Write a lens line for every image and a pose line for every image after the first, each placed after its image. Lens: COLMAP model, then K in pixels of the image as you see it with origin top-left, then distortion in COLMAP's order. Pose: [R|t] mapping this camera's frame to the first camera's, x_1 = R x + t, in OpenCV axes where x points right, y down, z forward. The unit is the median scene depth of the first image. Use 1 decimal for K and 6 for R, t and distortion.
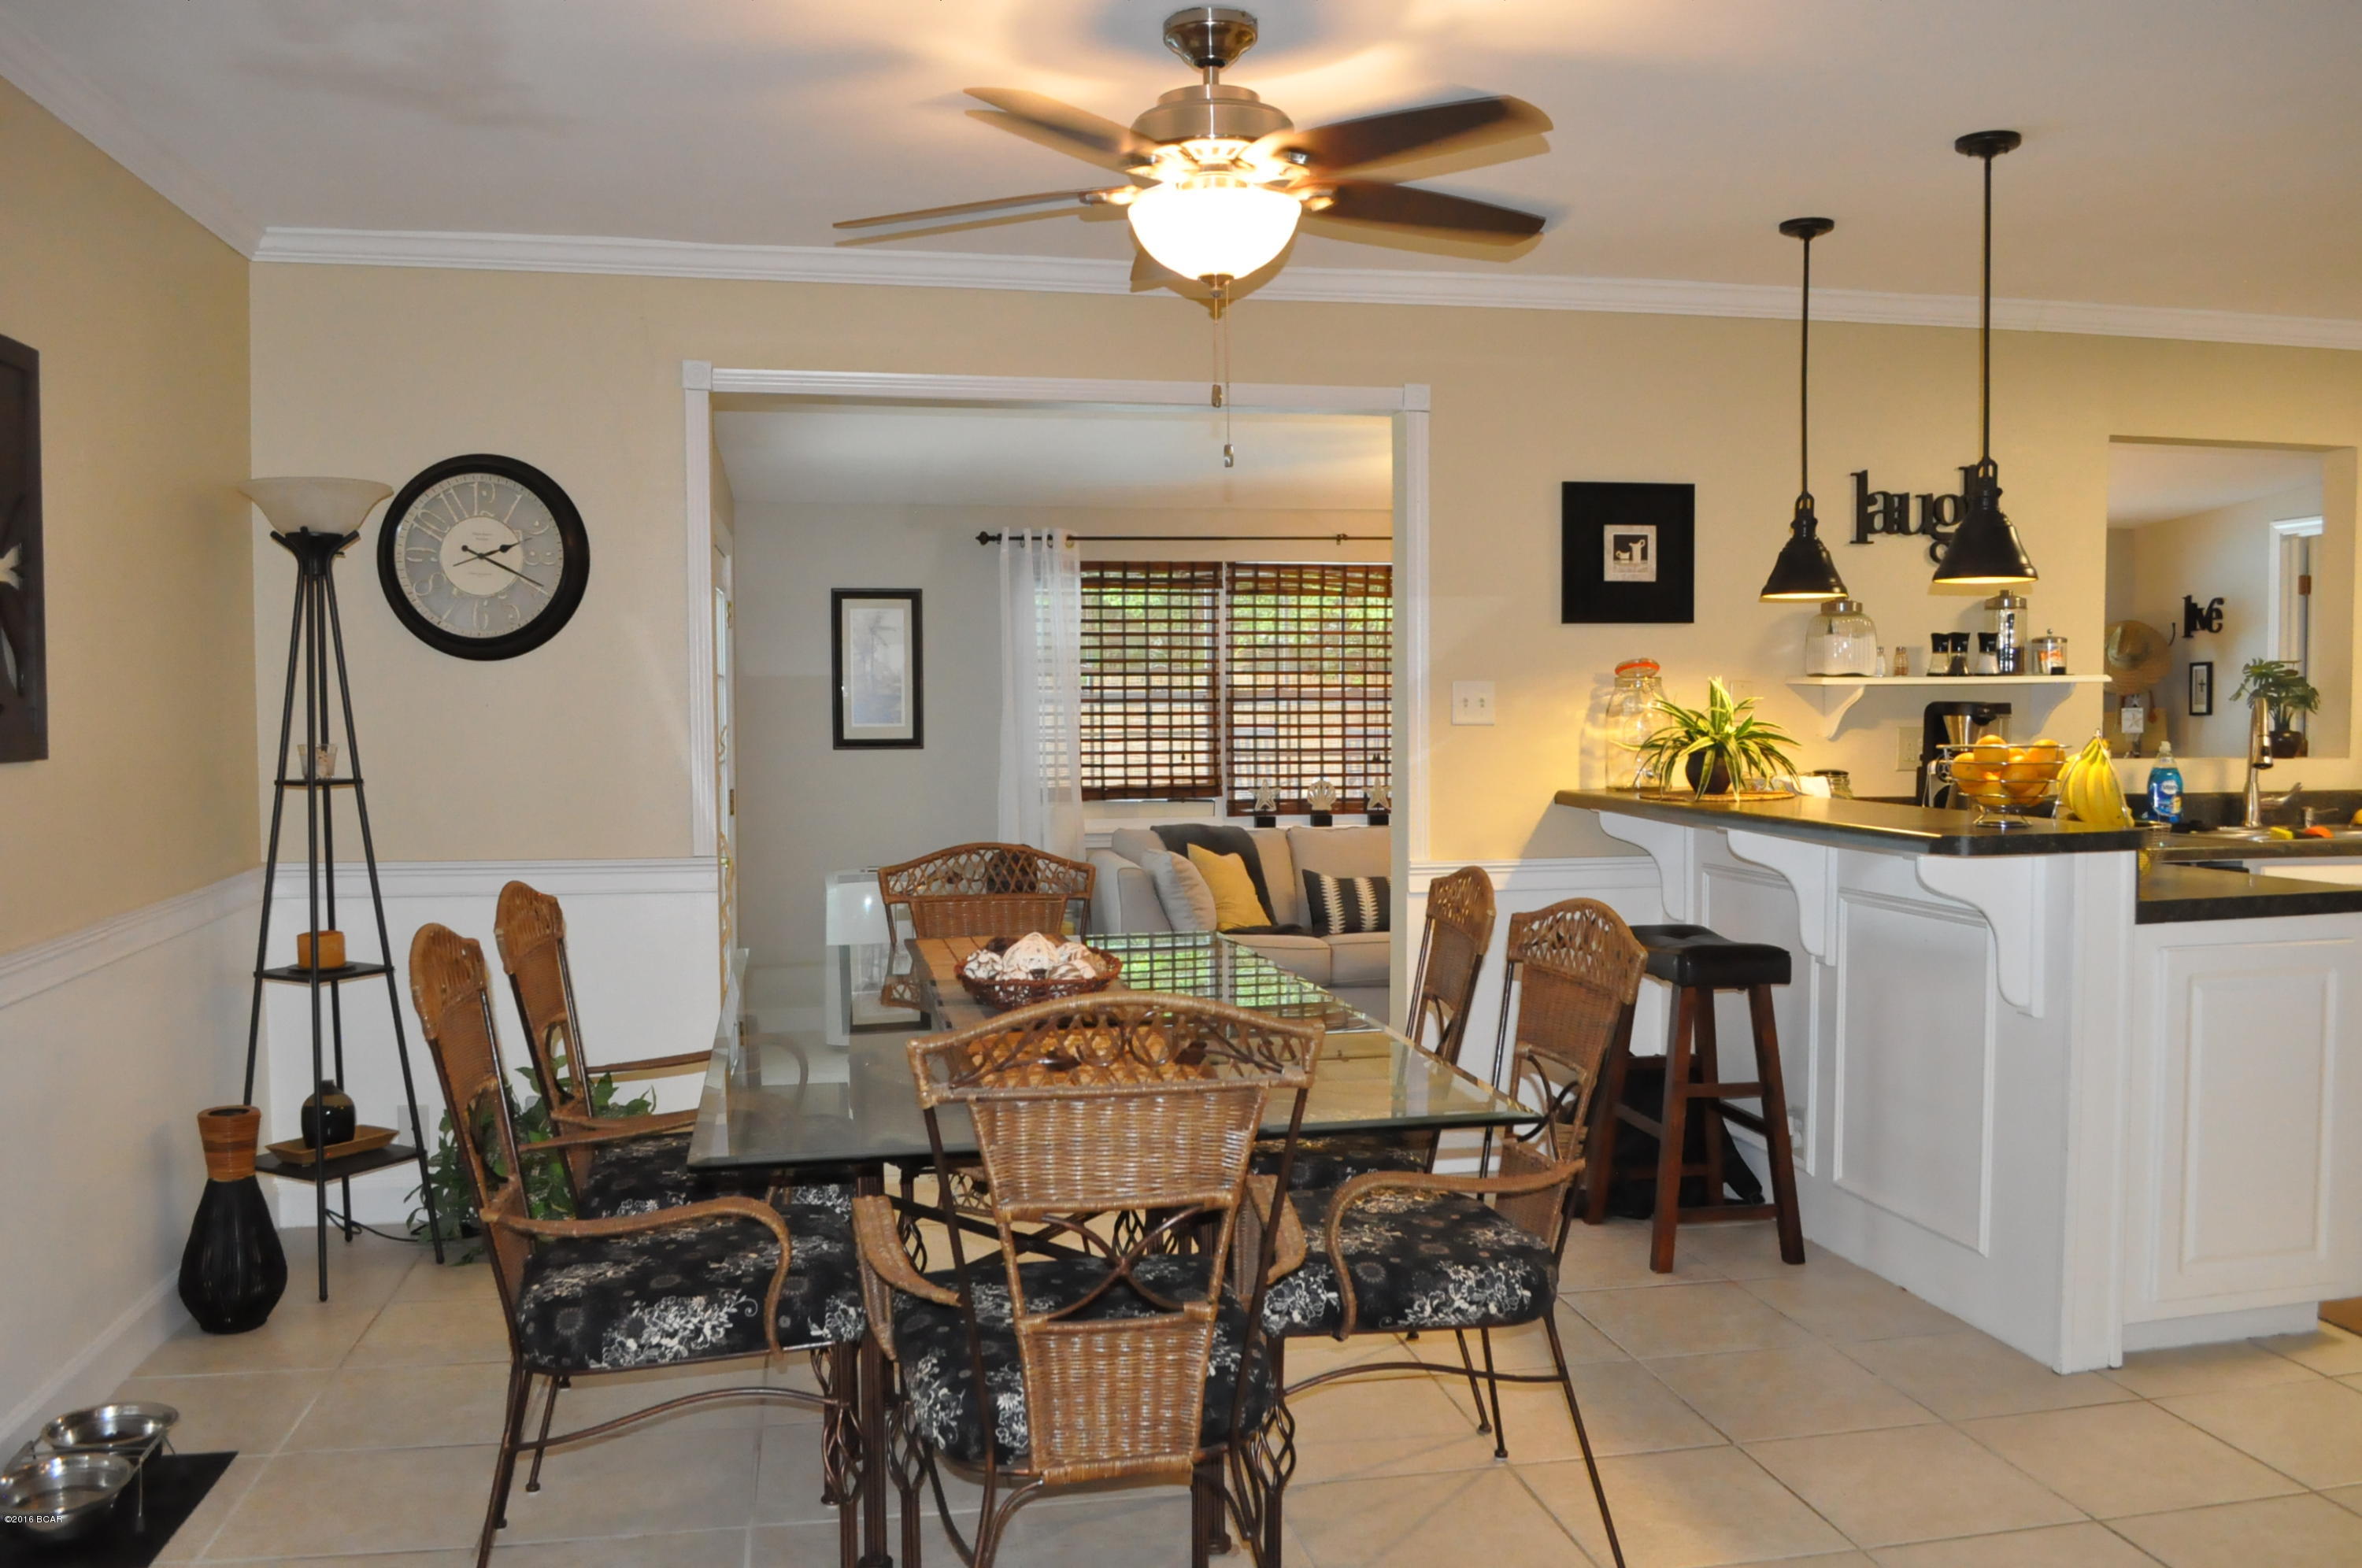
lens RADIAL K [[1885.5, 0, 1186.6], [0, 1885.5, 793.8], [0, 0, 1]] dist [-0.054423, -0.021539]
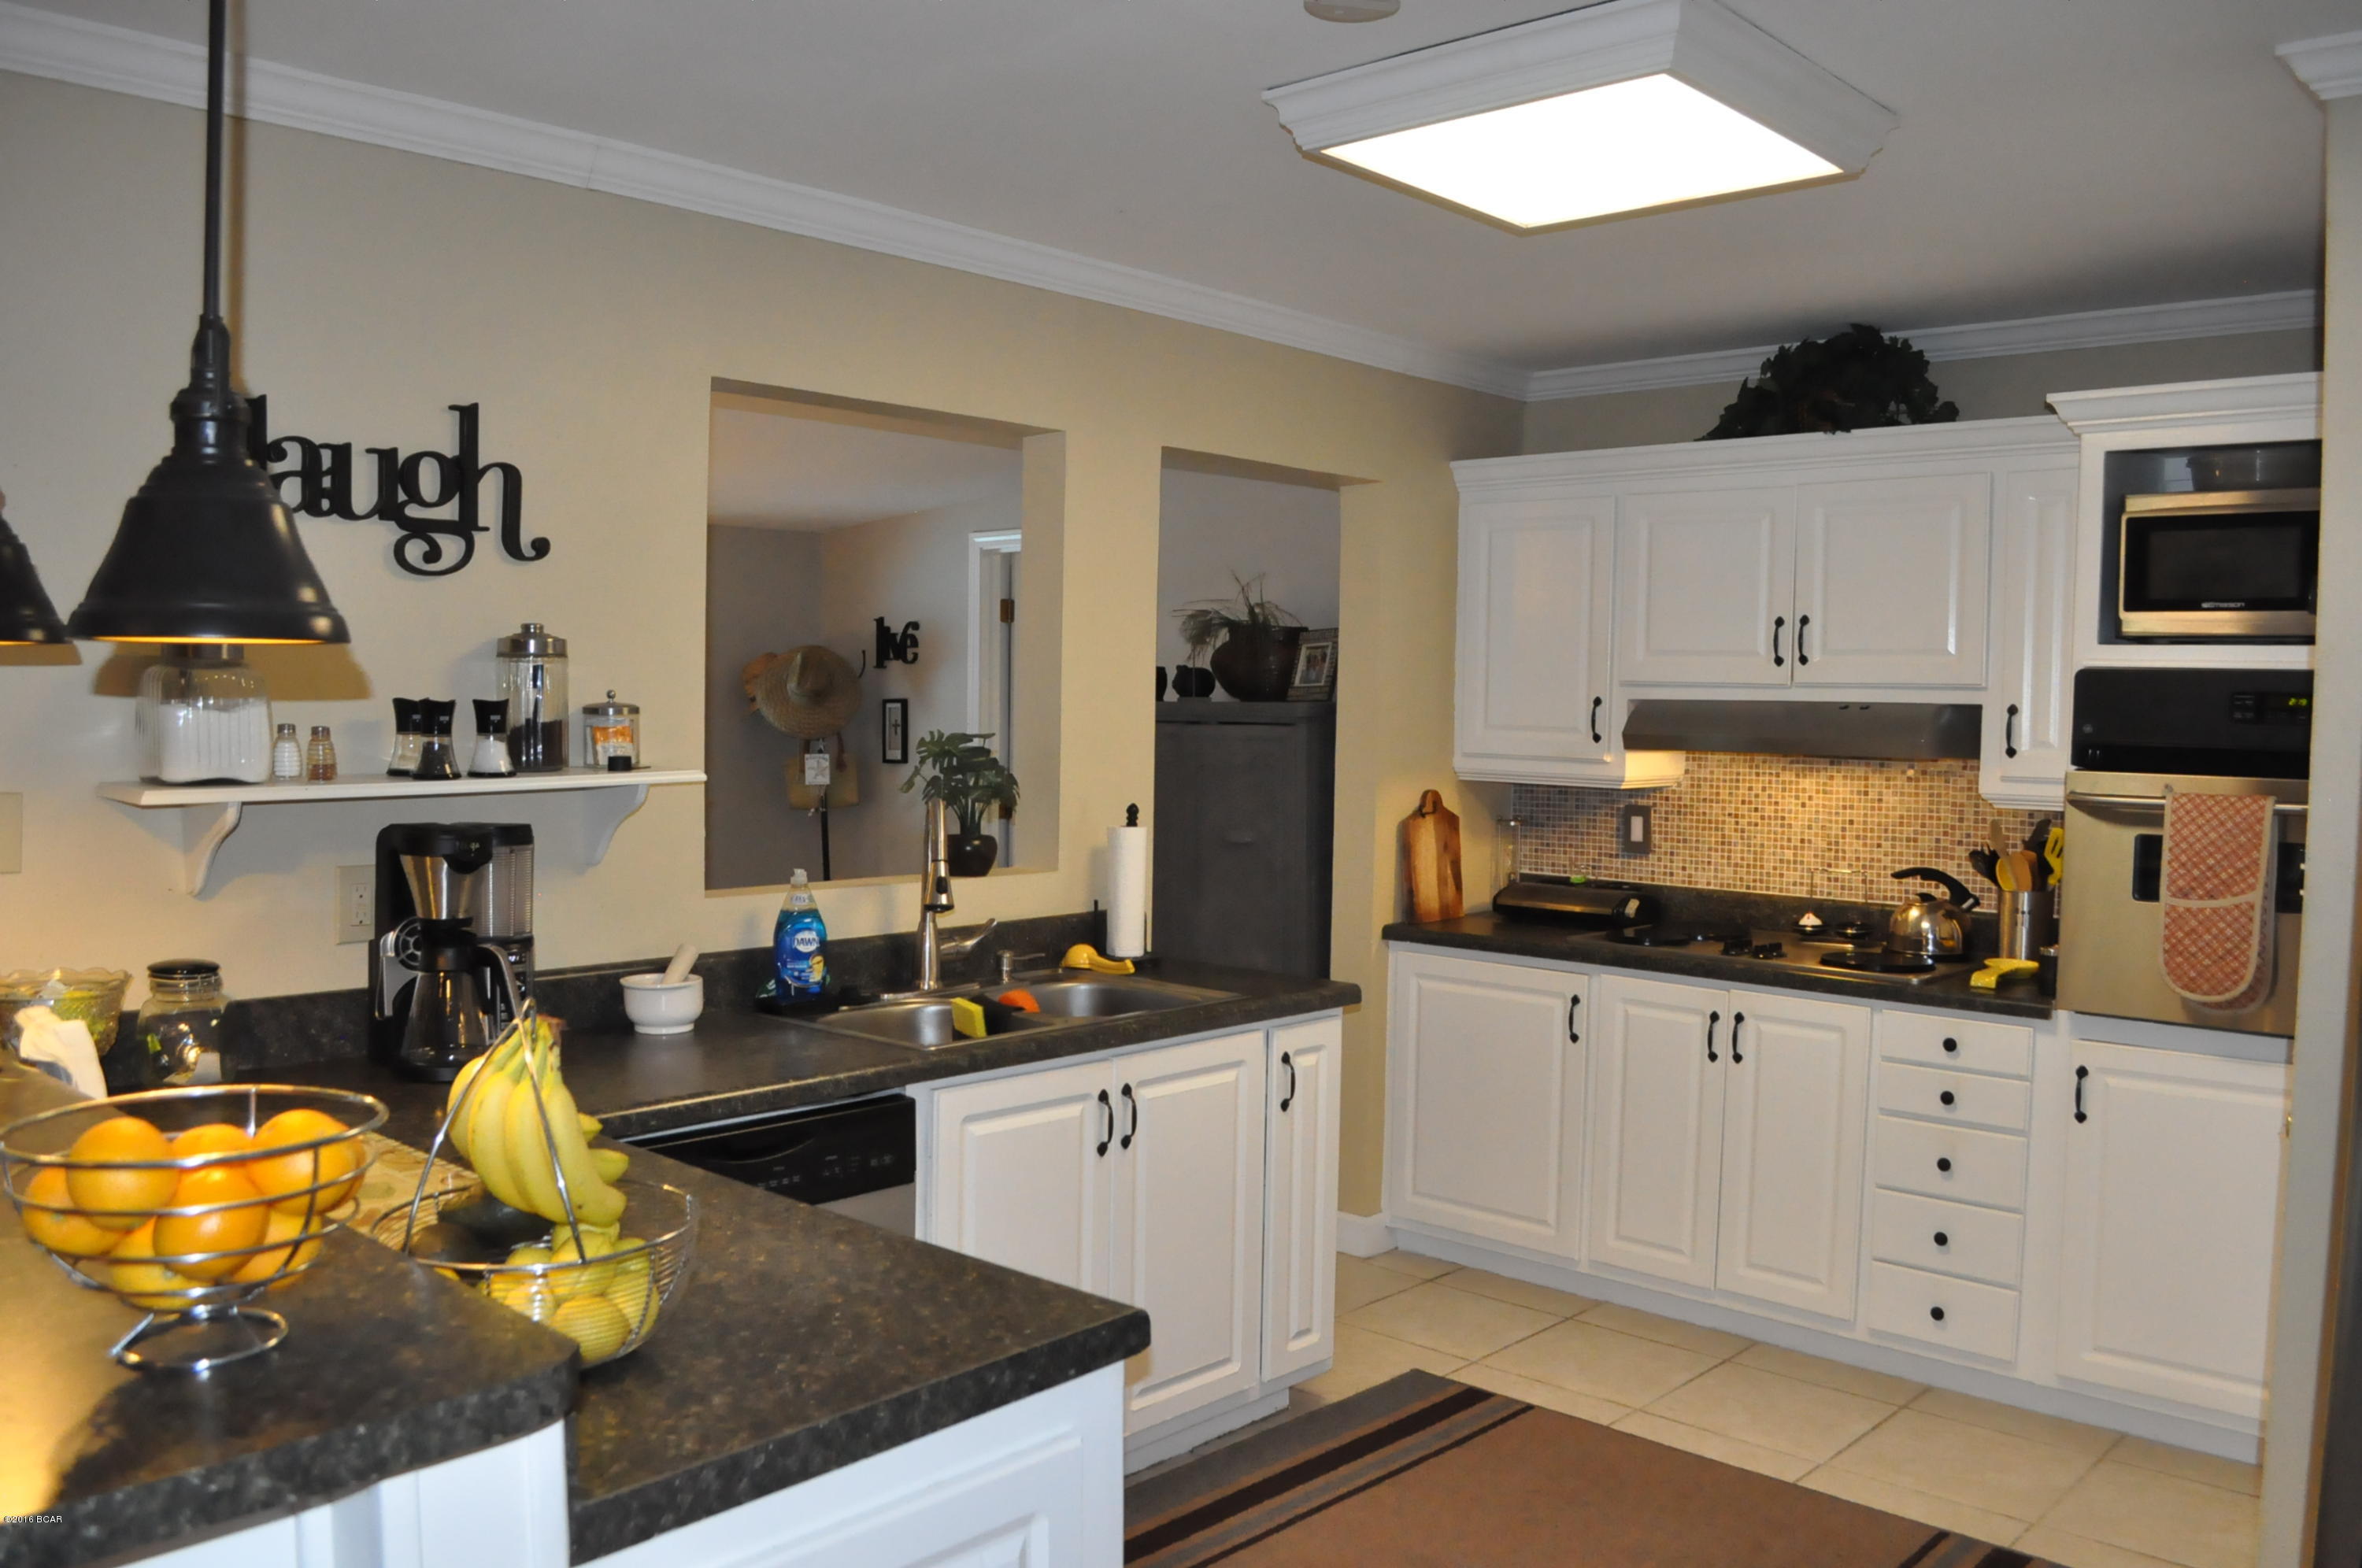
lens RADIAL K [[1885.5, 0, 1189.4], [0, 1885.5, 783.0], [0, 0, 1]] dist [-0.054423, -0.021539]
pose [[0.805053, -0.012897, 0.593062, 0.256080], [0.012006, 0.999913, 0.005446, -0.060056], [-0.593081, 0.002736, 0.805138, 0.405487]]
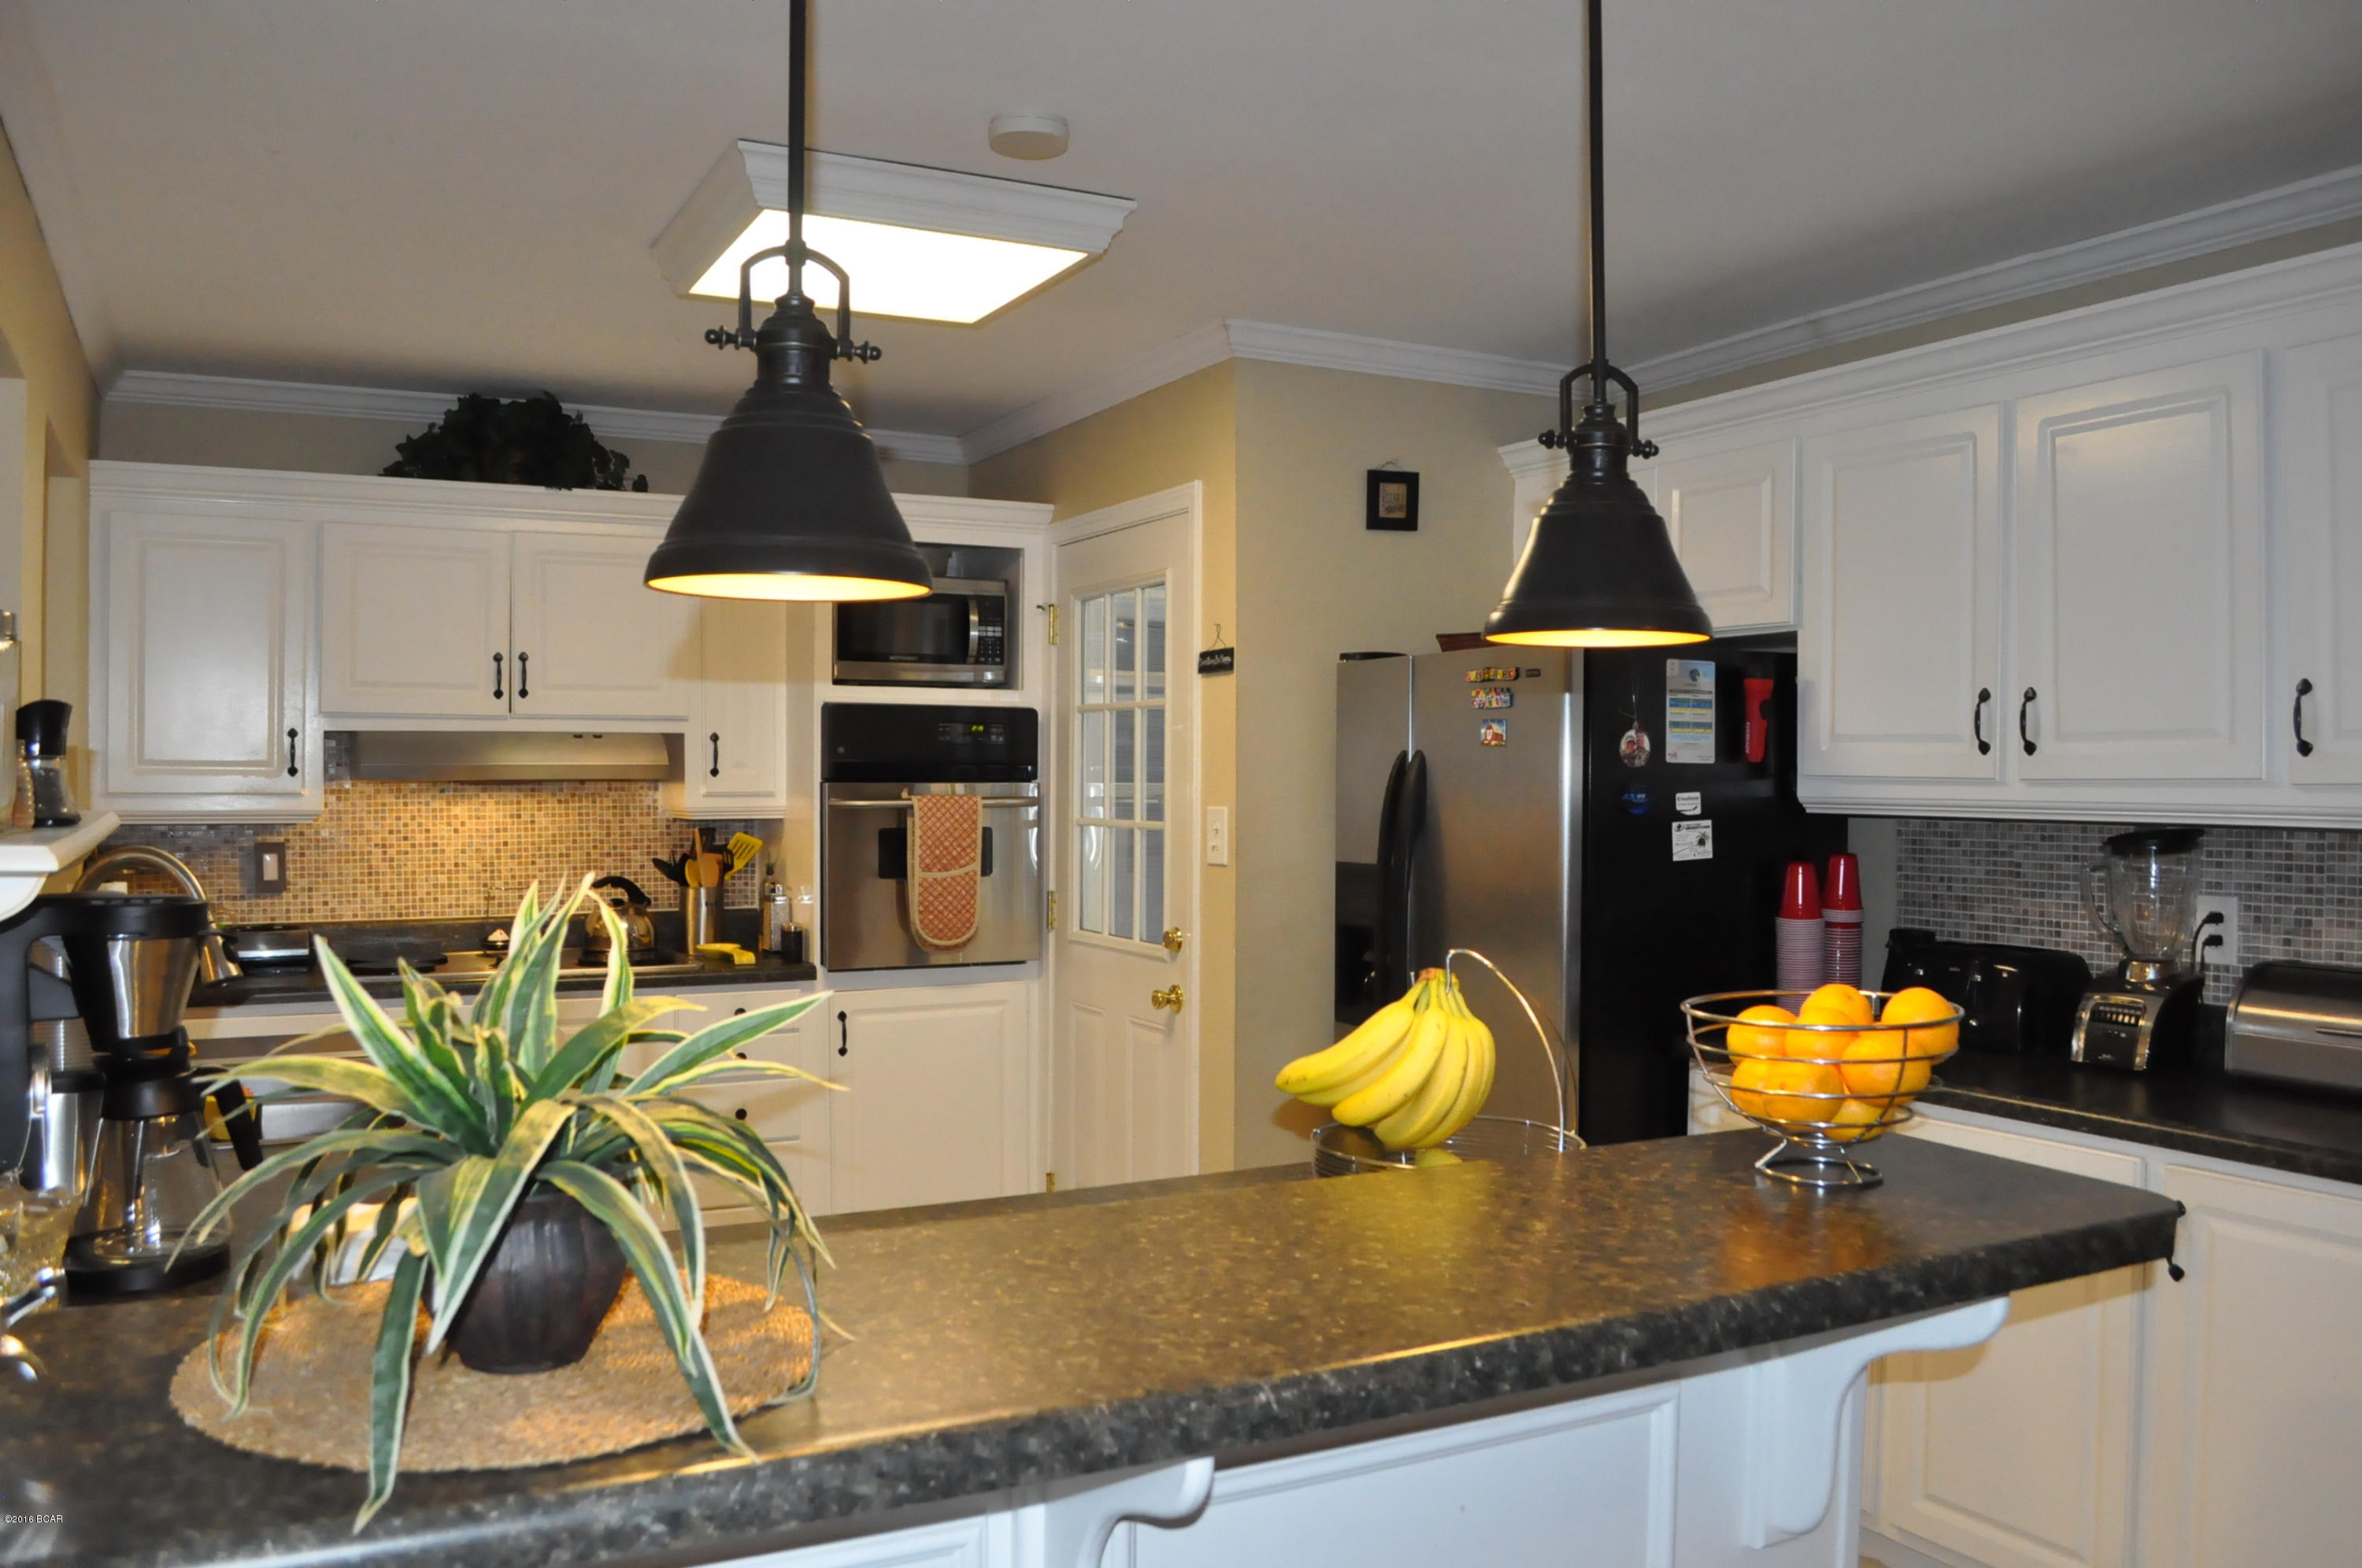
lens RADIAL K [[1885.5, 0, 1182.7], [0, 1885.5, 781.9], [0, 0, 1]] dist [-0.054423, -0.021539]
pose [[-0.272610, -0.006440, 0.962103, -0.186960], [0.045820, 0.998756, 0.019668, -0.073861], [-0.961033, 0.049445, -0.271976, 1.231273]]
